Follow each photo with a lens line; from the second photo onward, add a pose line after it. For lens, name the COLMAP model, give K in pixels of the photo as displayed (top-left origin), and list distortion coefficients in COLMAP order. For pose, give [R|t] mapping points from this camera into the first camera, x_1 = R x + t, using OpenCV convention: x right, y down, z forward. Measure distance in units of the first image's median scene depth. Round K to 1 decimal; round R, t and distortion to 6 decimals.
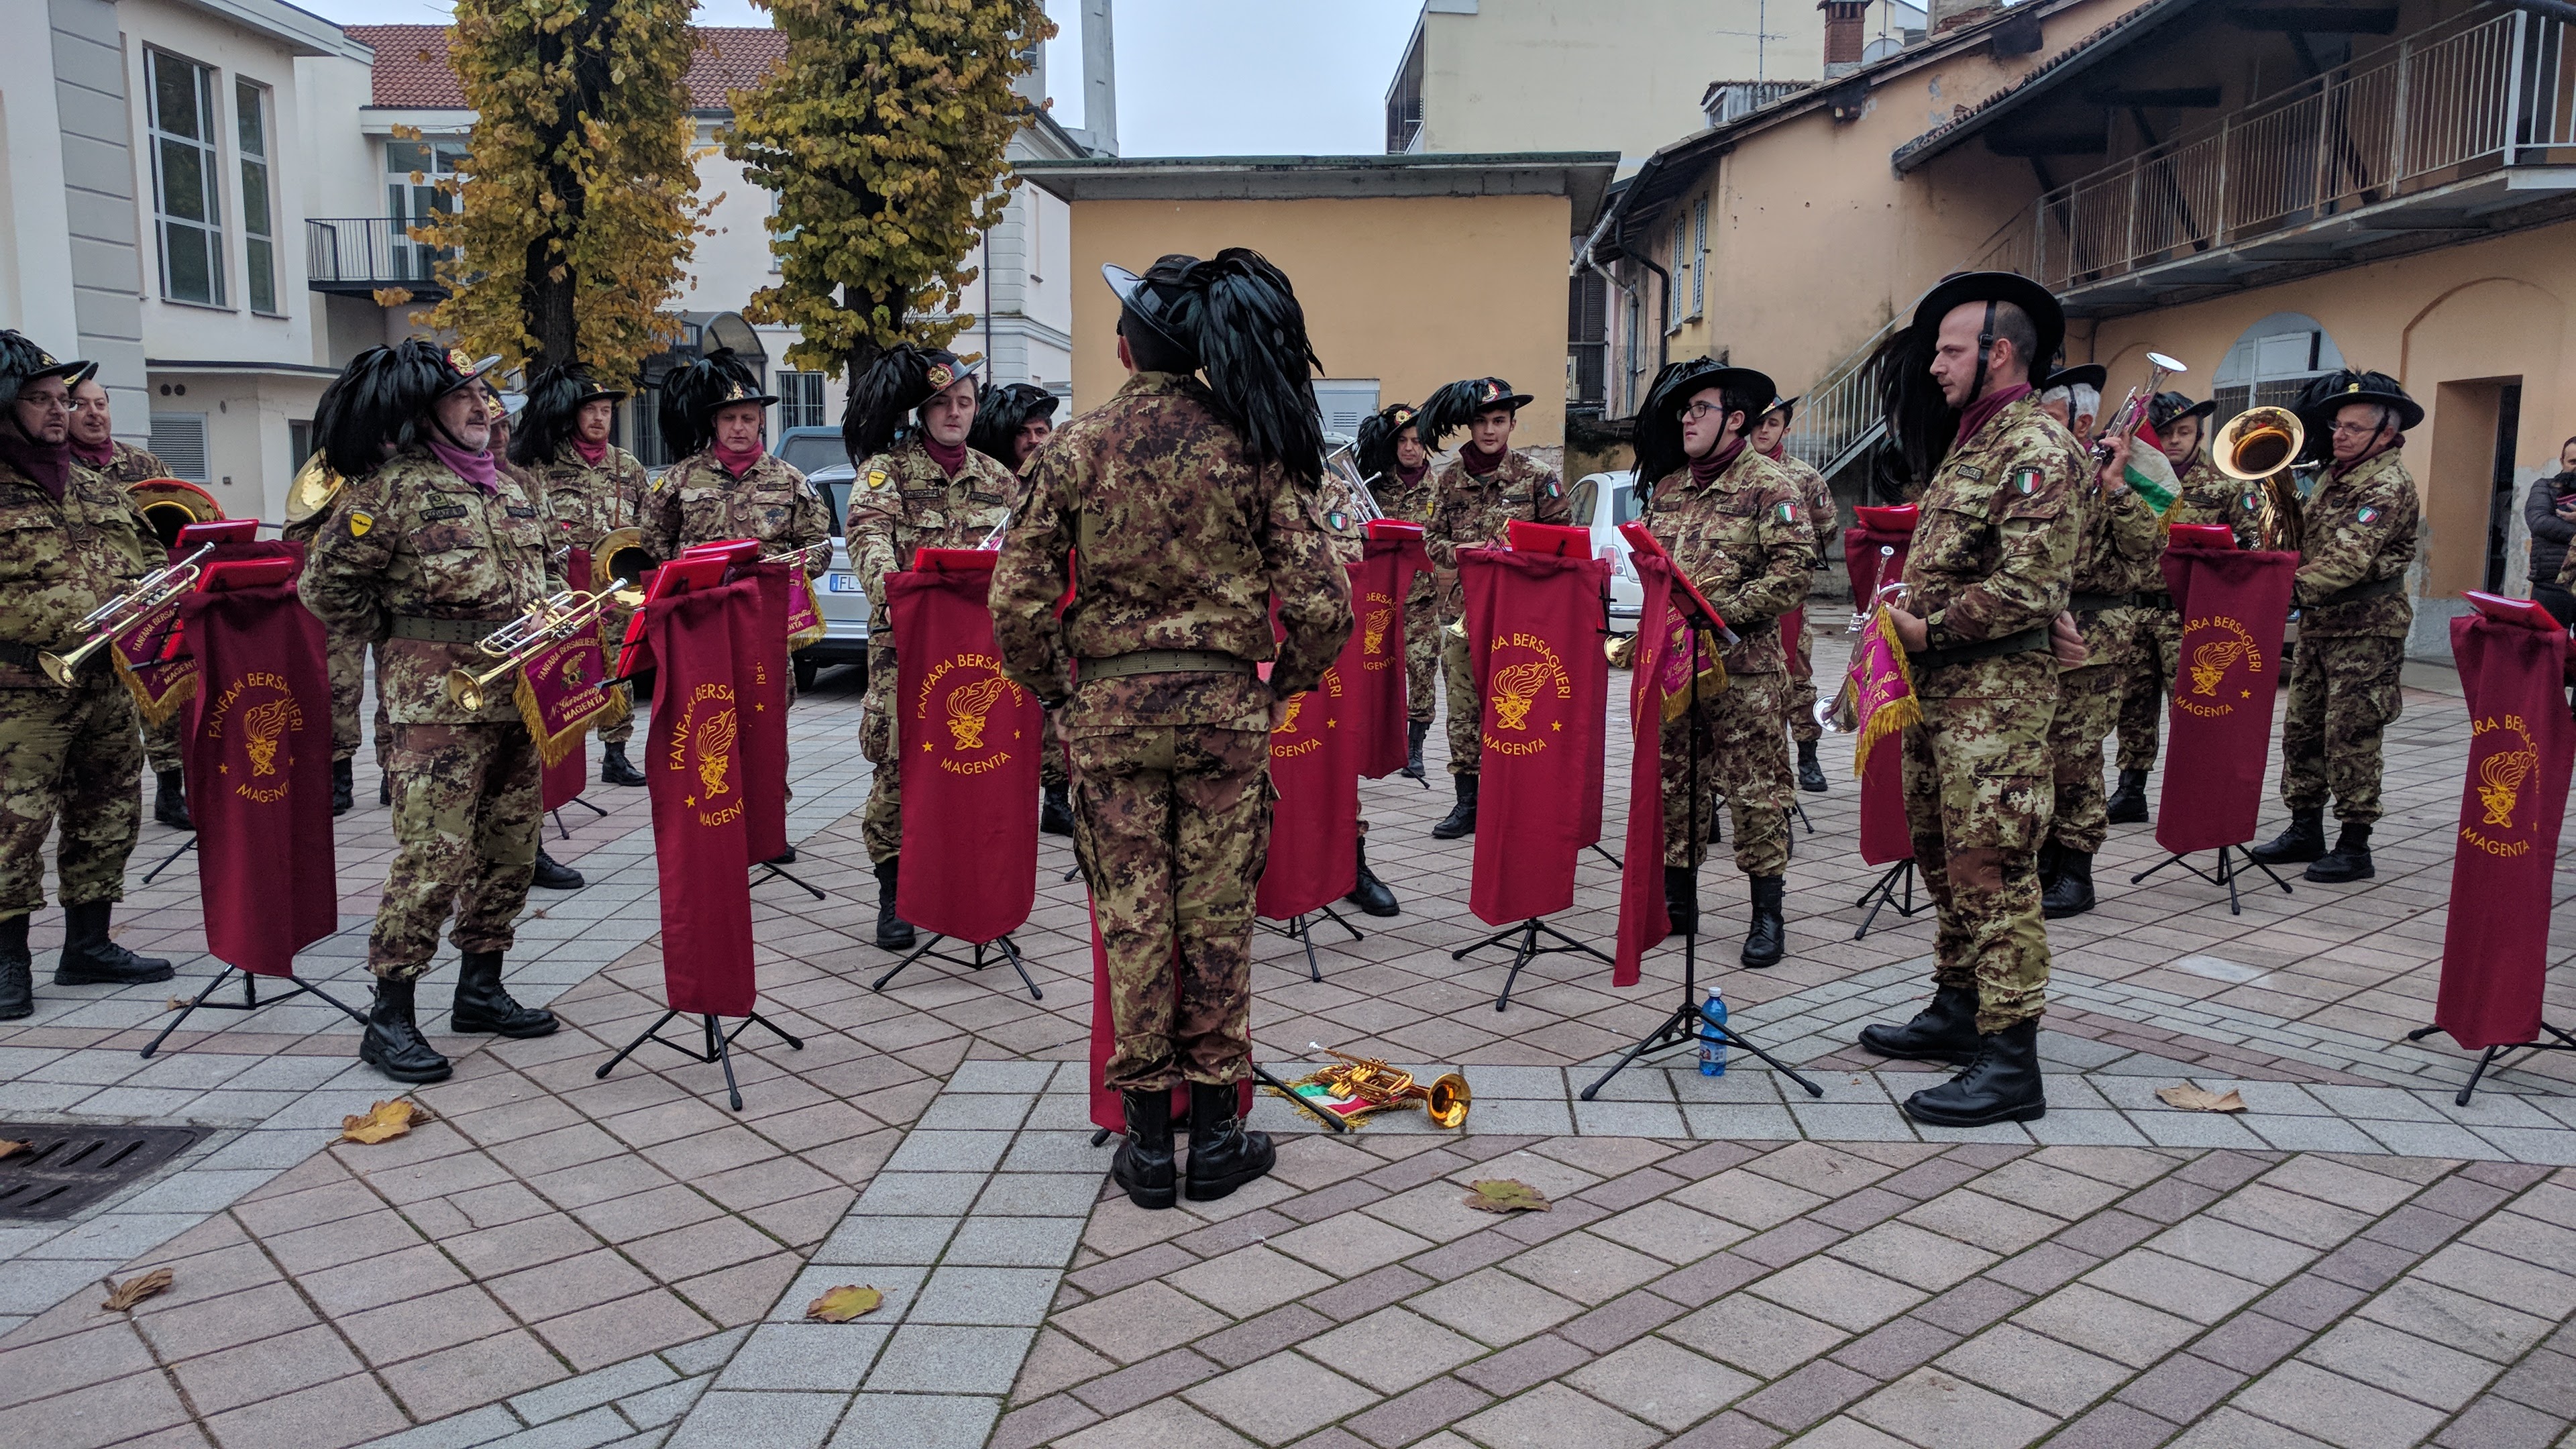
lens RADIAL K [[1926.5, 0, 1290.7], [0, 1926.5, 715.6], [0, 0, 1]] dist [-0.007657, 0.035405]
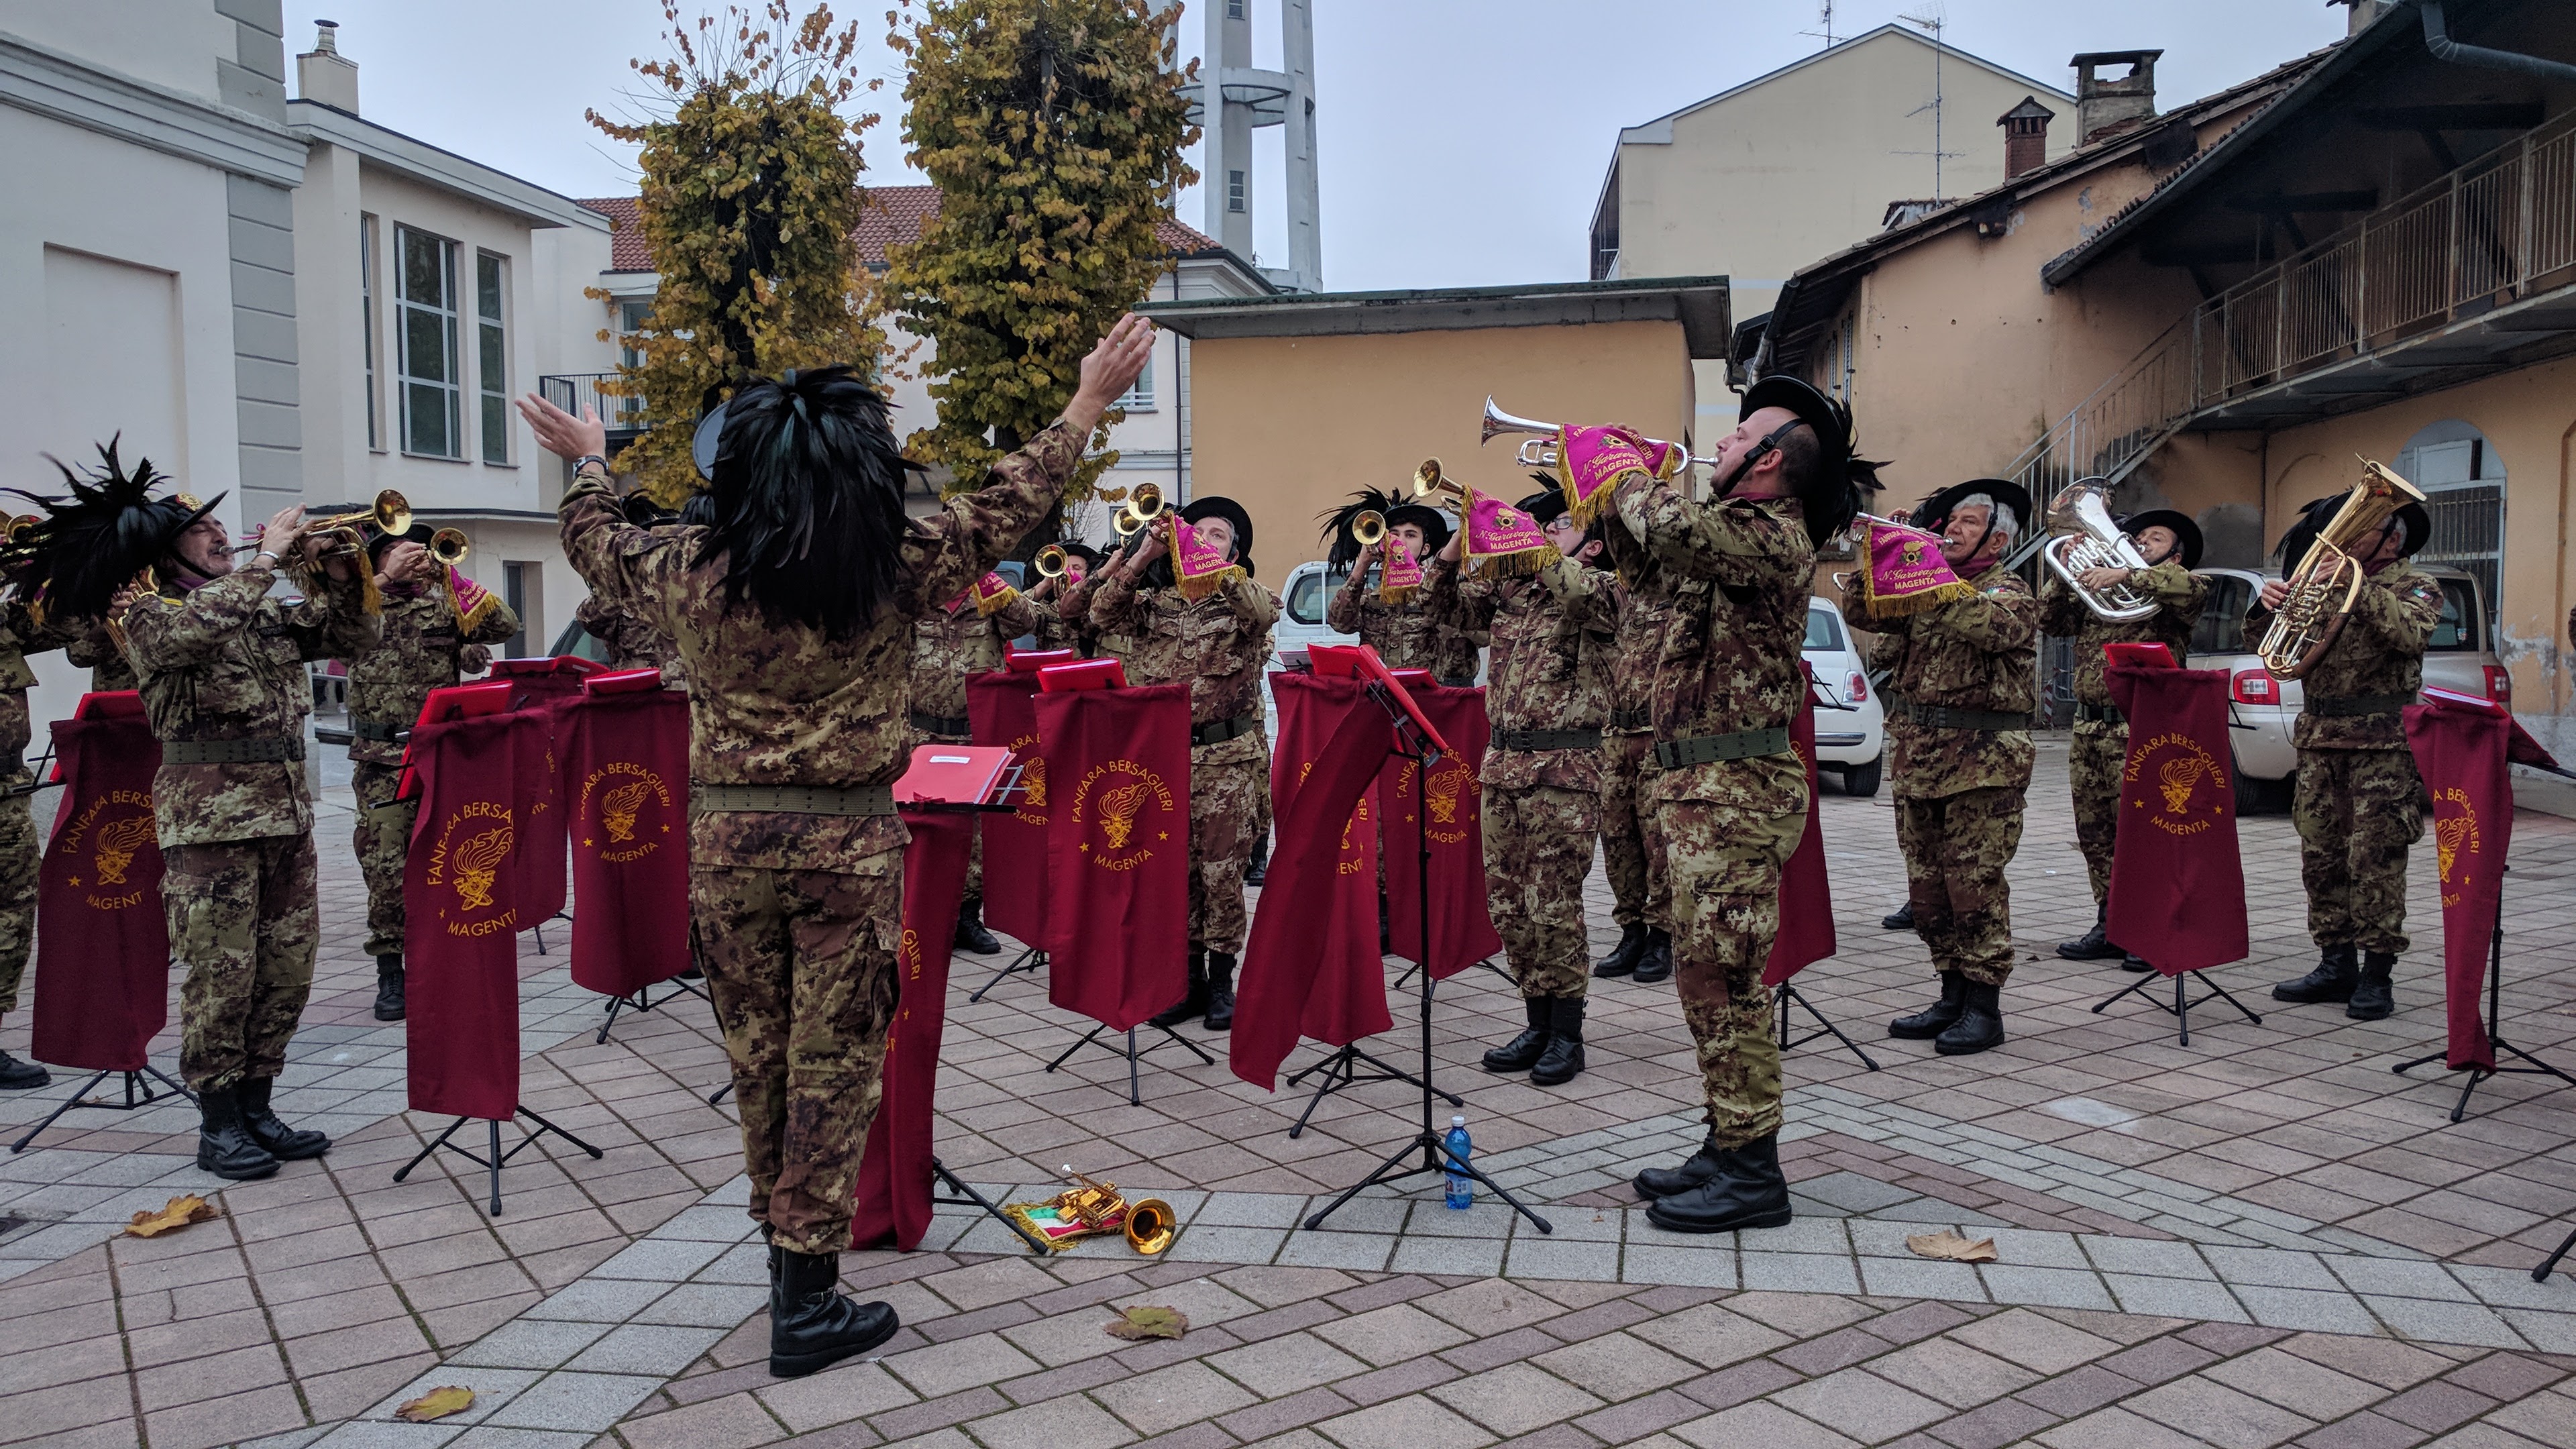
lens RADIAL K [[1926.5, 0, 1289.6], [0, 1926.5, 718.3], [0, 0, 1]] dist [-0.007657, 0.035405]
pose [[0.992246, -0.003408, -0.124240, 0.132089], [-0.004653, 0.997904, -0.064539, 0.001222], [0.124200, 0.064617, 0.990151, 0.003500]]
